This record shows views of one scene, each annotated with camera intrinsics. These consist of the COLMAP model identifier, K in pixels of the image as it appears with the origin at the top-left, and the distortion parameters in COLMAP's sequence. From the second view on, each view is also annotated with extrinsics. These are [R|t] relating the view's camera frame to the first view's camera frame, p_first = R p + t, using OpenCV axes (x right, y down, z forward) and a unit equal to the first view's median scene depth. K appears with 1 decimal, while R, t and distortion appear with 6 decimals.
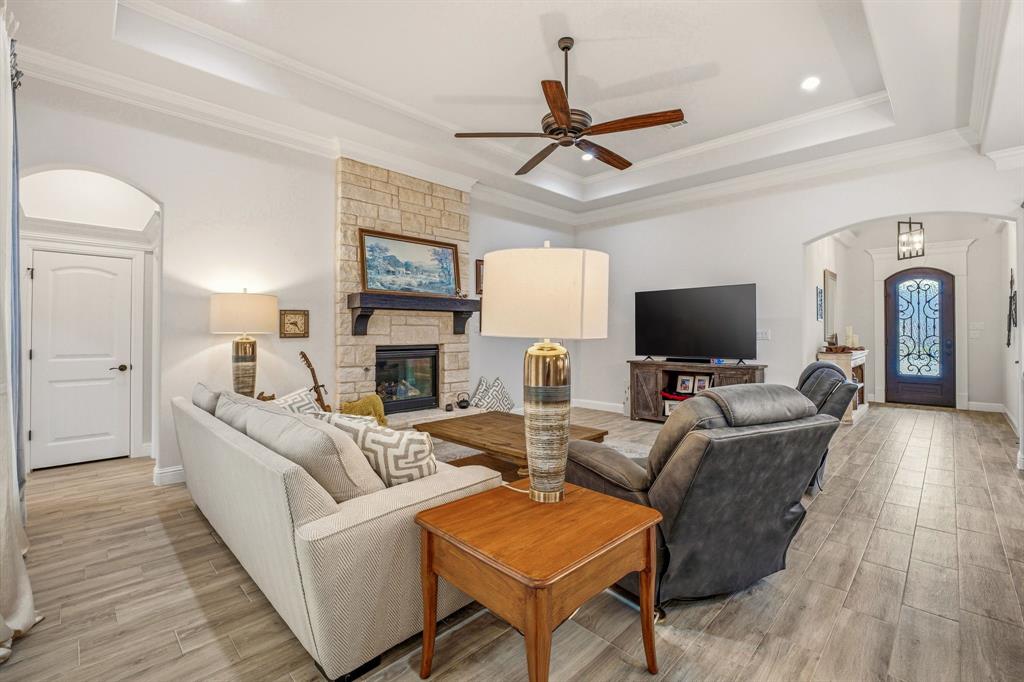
lens RADIAL K [[443.1, 0, 517.5], [0, 443.1, 327.3], [0, 0, 1]] dist [-0.018068, -0.000040]
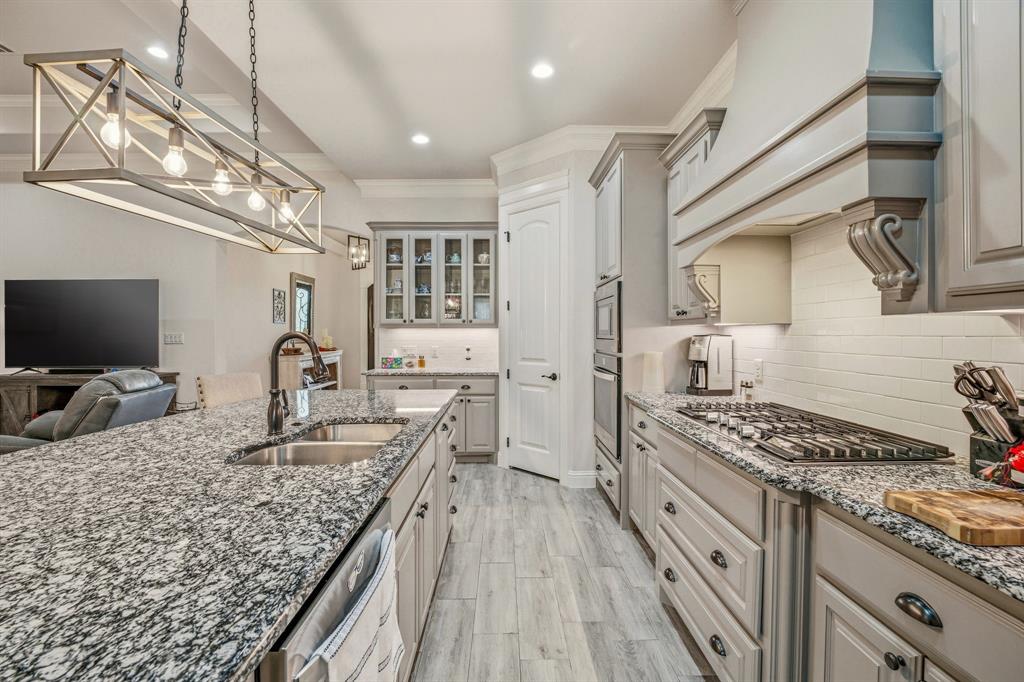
lens RADIAL K [[438.6, 0, 512.0], [0, 438.6, 341.0], [0, 0, 1]] dist [-0.027817, -0.000134]
pose [[0.694179, -0.014267, 0.719661, 0.393473], [-0.009322, 0.999542, 0.028807, -0.008760], [-0.719742, -0.026706, 0.693727, -0.086697]]
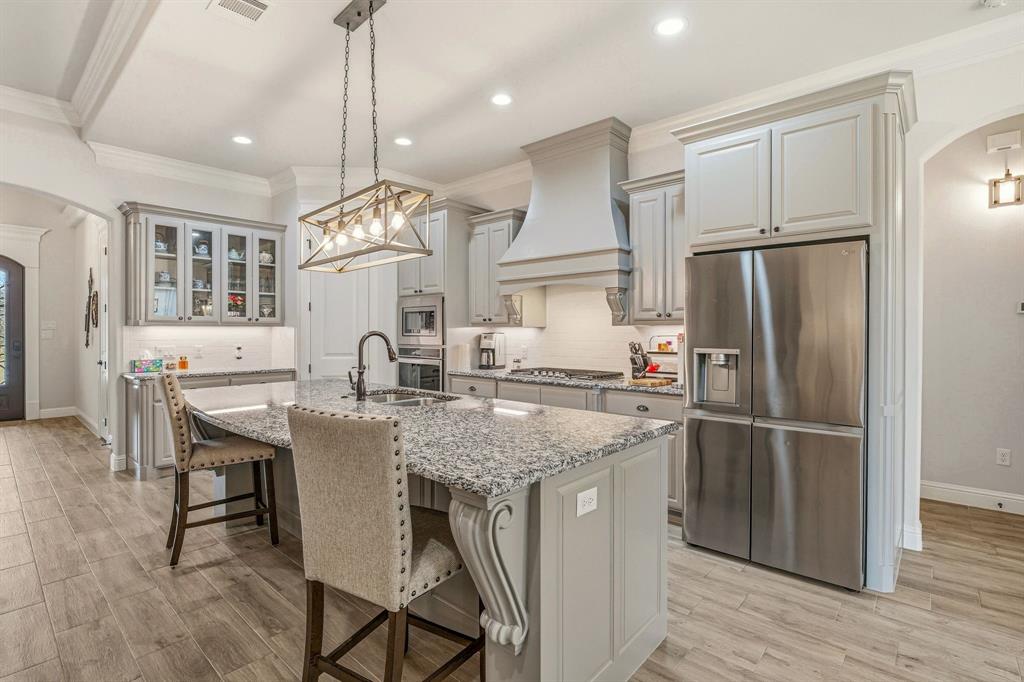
lens RADIAL K [[480.0, 0, 508.5], [0, 480.0, 336.5], [0, 0, 1]] dist [-0.005604, -0.001038]
pose [[-0.046686, -0.010906, 0.998850, 0.014037], [-0.015574, 0.999827, 0.010189, -0.006406], [-0.998788, -0.015080, -0.046848, 0.103607]]
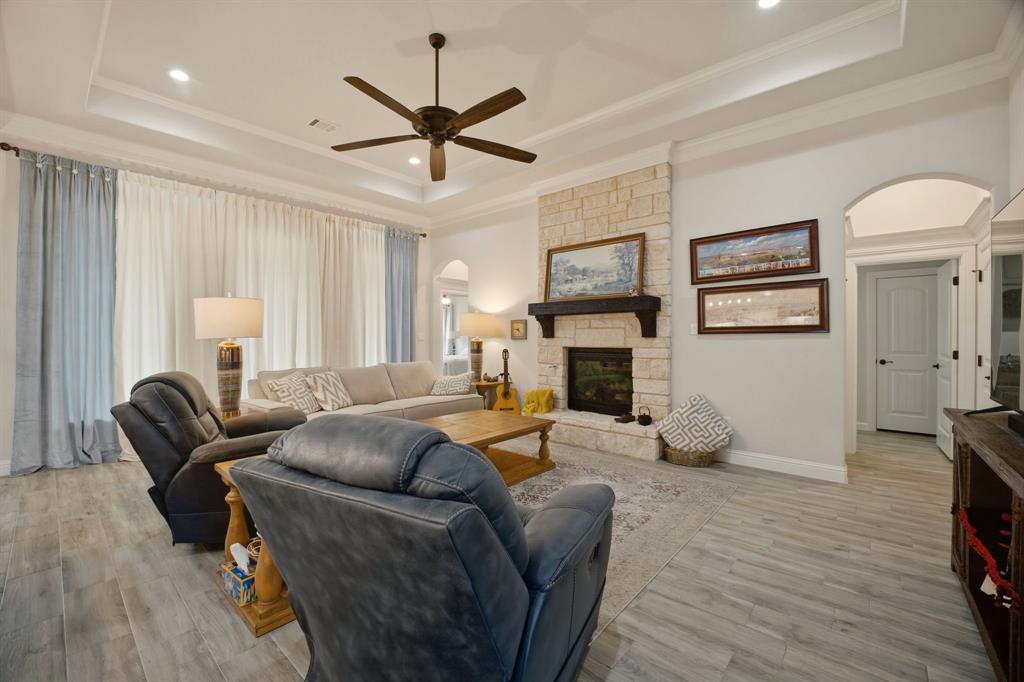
lens RADIAL K [[420.1, 0, 511.6], [0, 420.1, 337.5], [0, 0, 1]] dist [-0.020877, 0.000100]
pose [[0.059160, 0.002282, -0.998246, 0.651573], [0.014350, 0.999892, 0.003136, 0.009785], [0.998145, -0.014511, 0.059121, 0.688347]]
